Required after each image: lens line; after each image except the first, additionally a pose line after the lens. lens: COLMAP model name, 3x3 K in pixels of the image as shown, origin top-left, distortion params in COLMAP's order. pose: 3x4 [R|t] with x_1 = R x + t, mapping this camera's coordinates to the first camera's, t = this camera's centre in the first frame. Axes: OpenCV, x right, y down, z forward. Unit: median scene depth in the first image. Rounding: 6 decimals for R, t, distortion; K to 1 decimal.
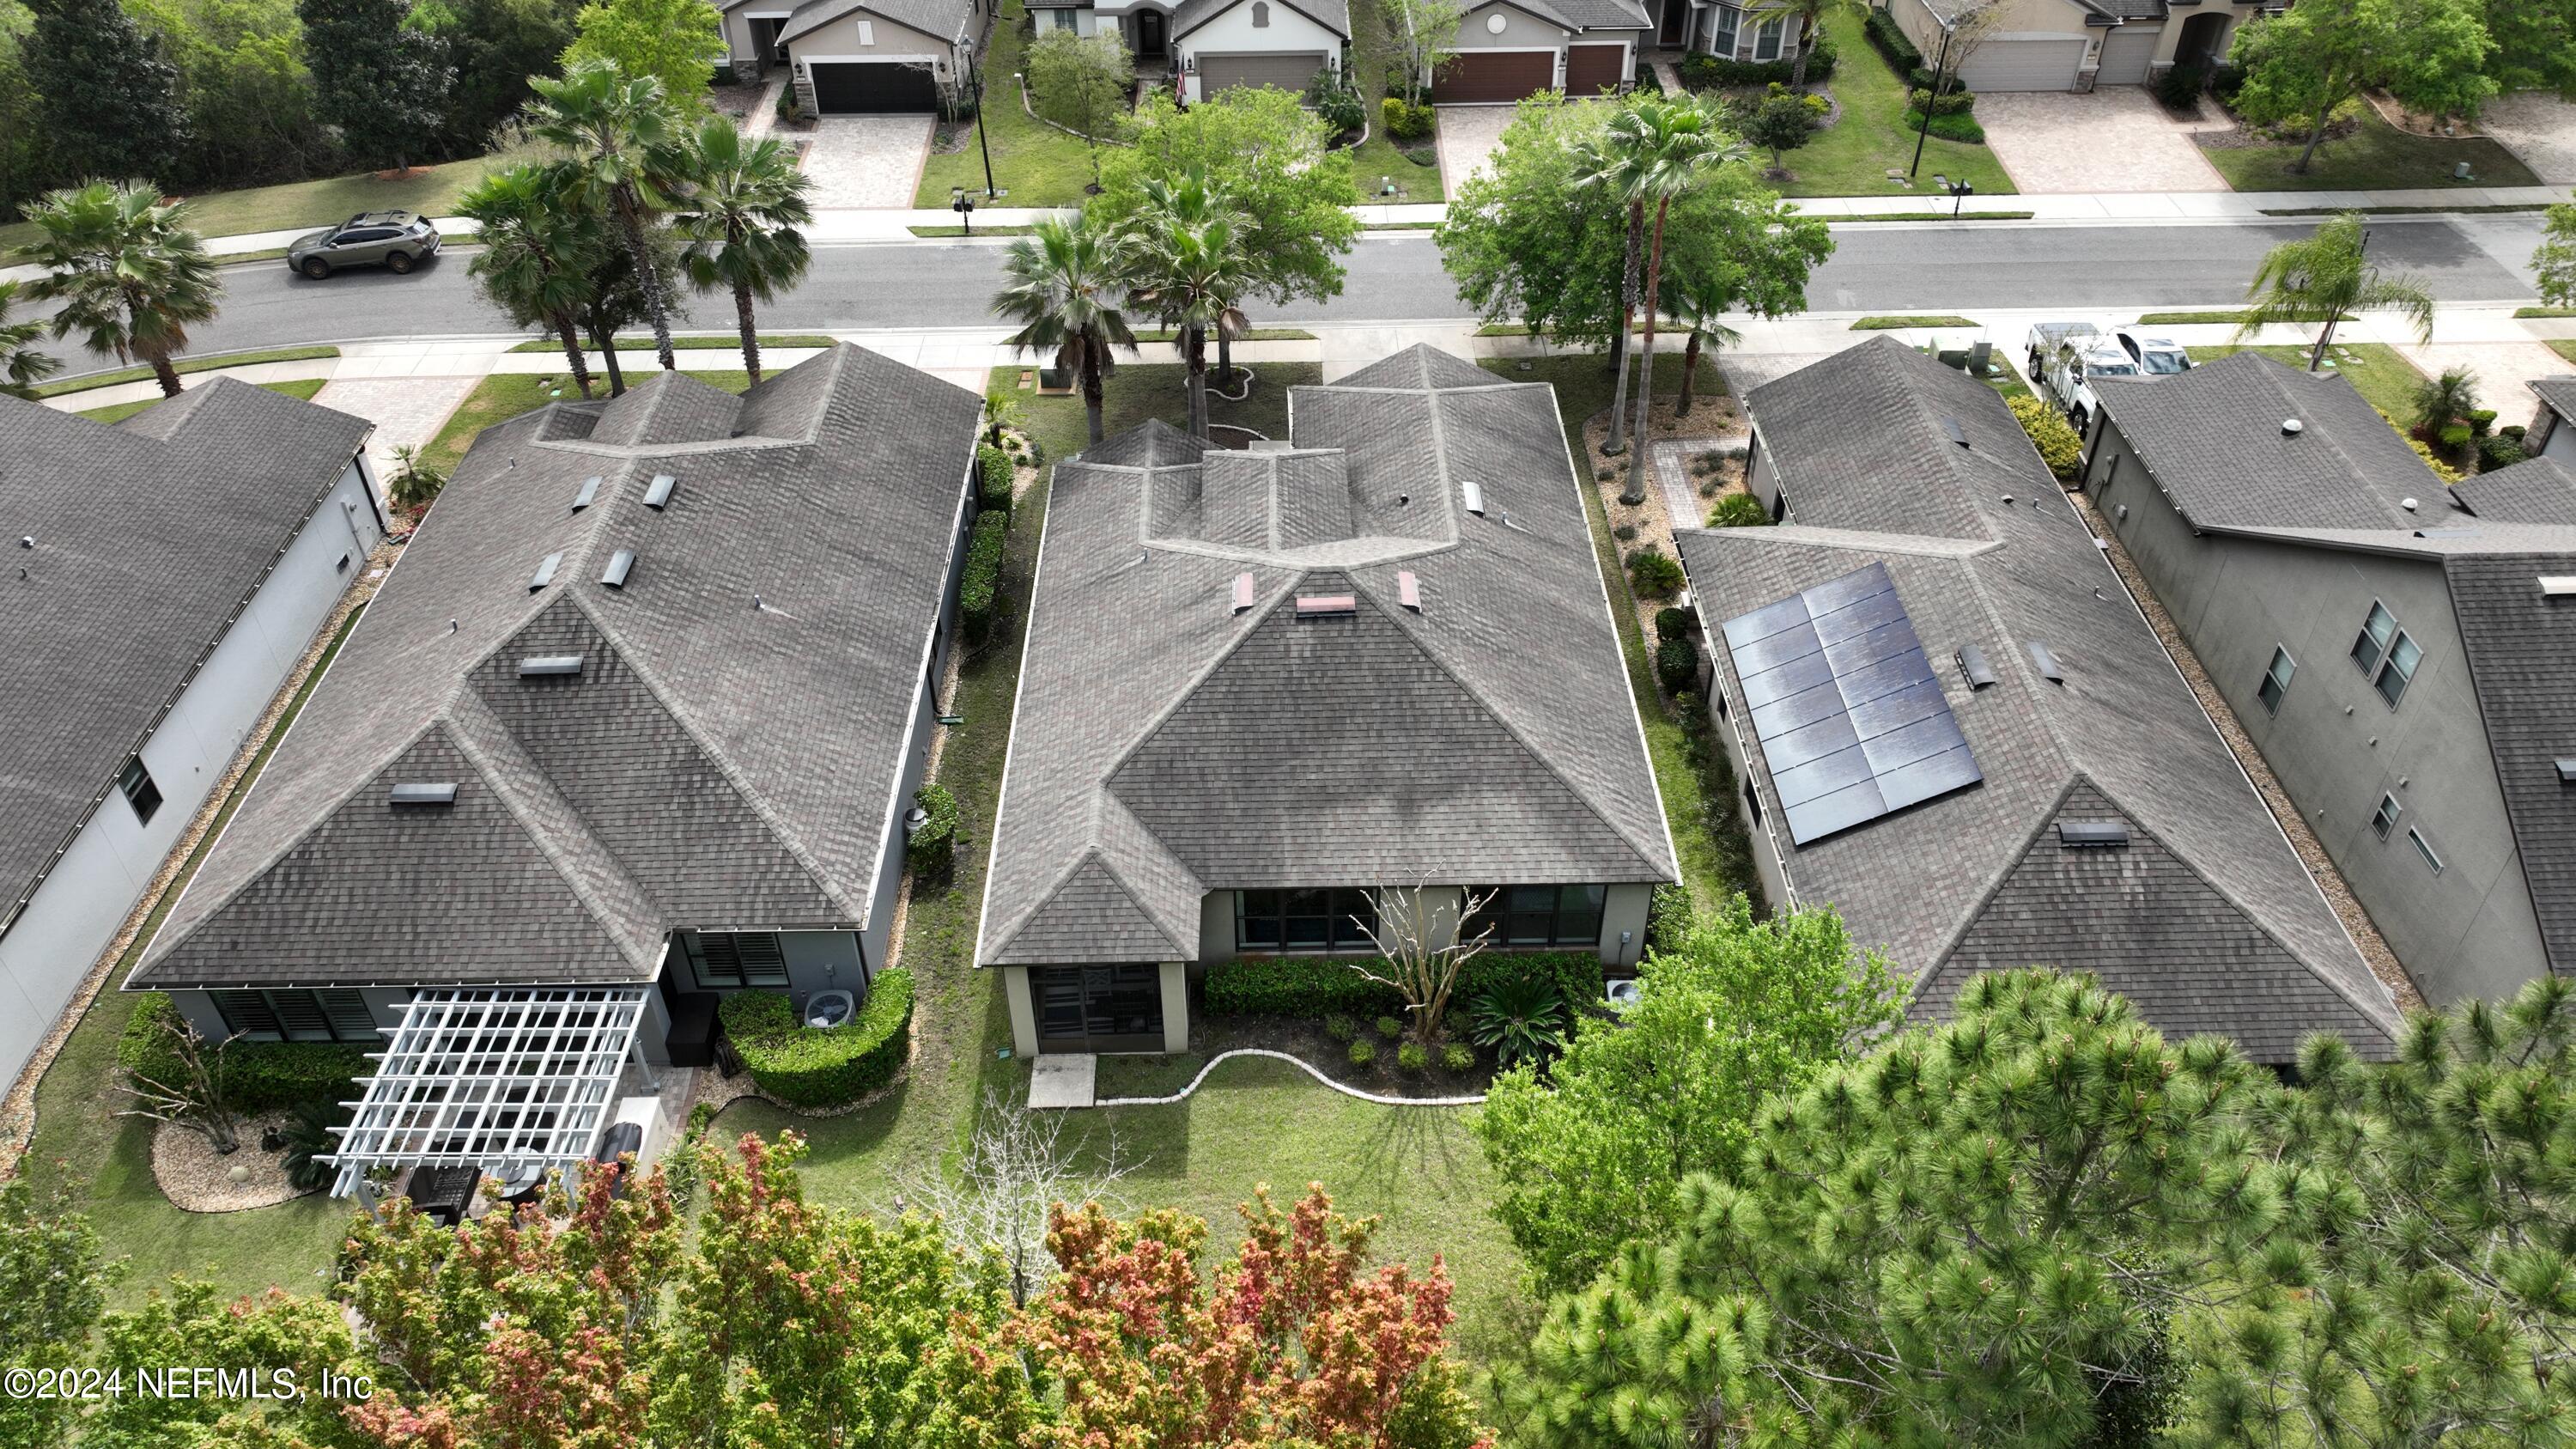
lens RADIAL K [[1778.6, 0, 1288.0], [0, 1778.6, 724.5], [0, 0, 1]] dist [0.006692, 0.004450]
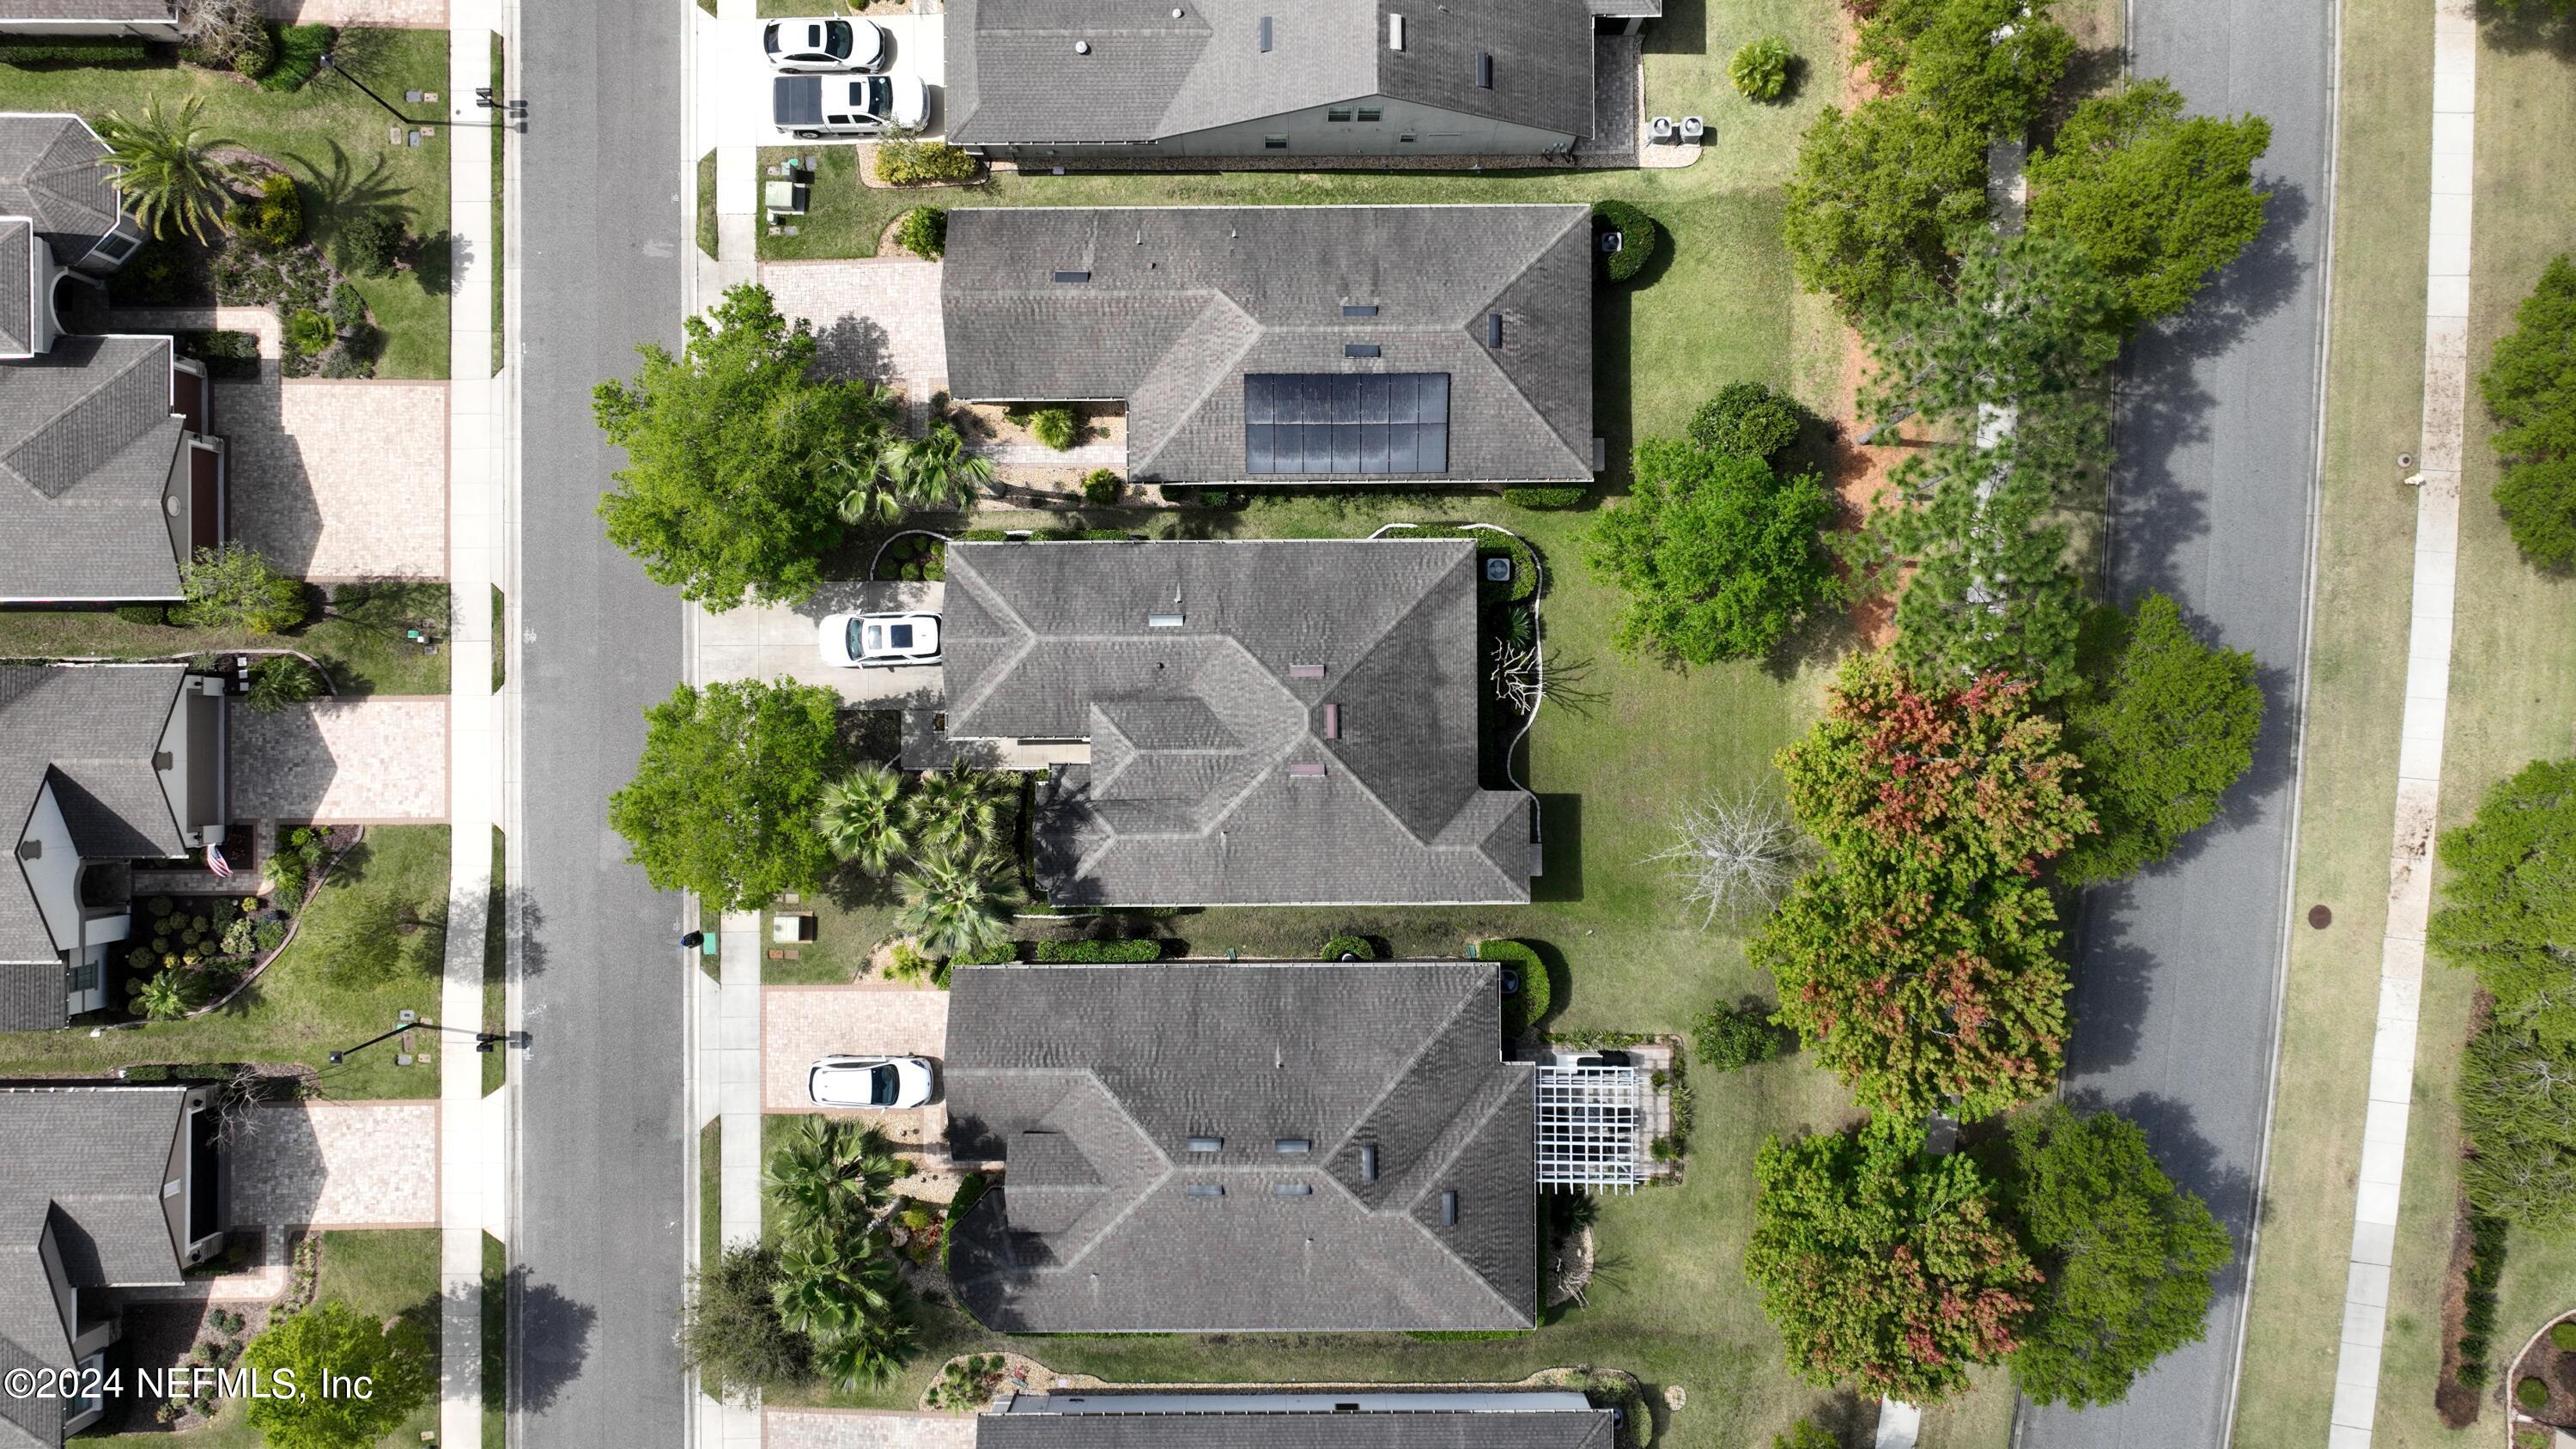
lens RADIAL K [[1778.6, 0, 1288.0], [0, 1778.6, 724.5], [0, 0, 1]] dist [0.006692, 0.004450]
pose [[0.012106, -0.999748, 0.018928, -0.009989], [0.655068, 0.022232, 0.755242, -0.918792], [-0.755473, 0.003256, 0.655172, -0.058962]]
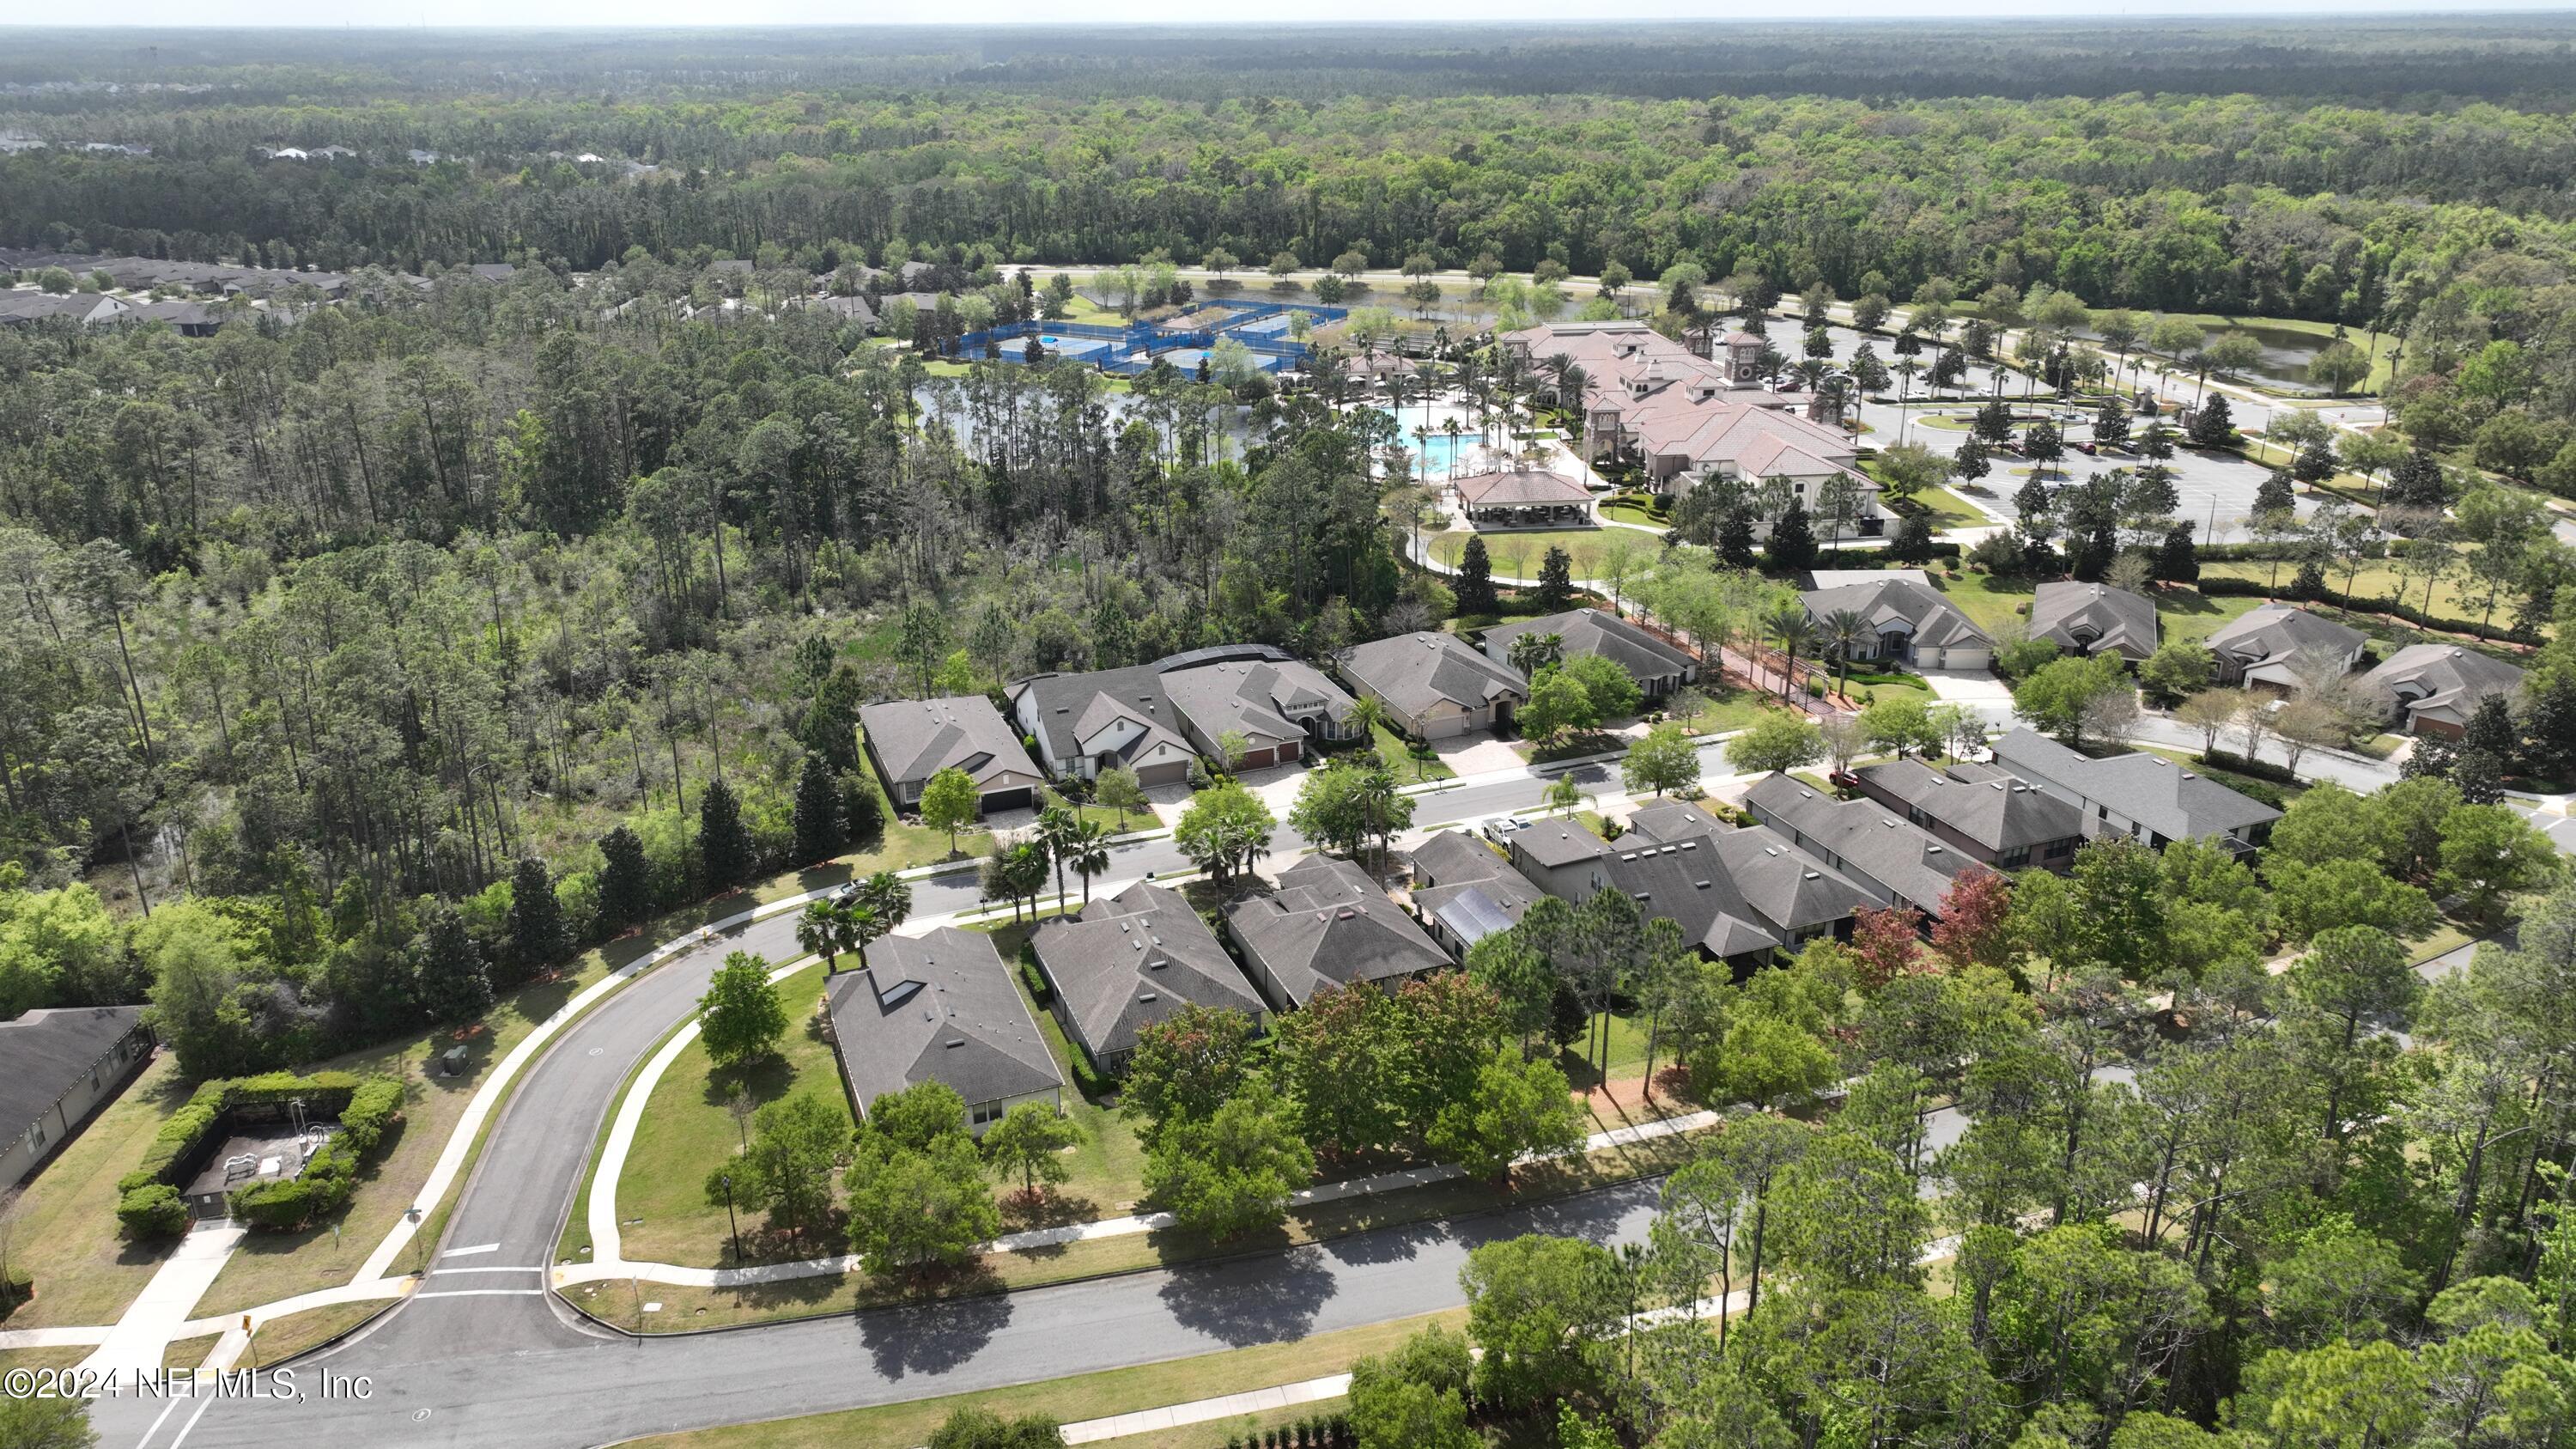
lens RADIAL K [[1778.6, 0, 1288.0], [0, 1778.6, 724.5], [0, 0, 1]] dist [0.006692, 0.004450]
pose [[0.932686, -0.128579, 0.336993, -0.880815], [0.230720, 0.930836, -0.283397, 0.398597], [-0.277246, 0.342071, 0.897843, -1.655149]]
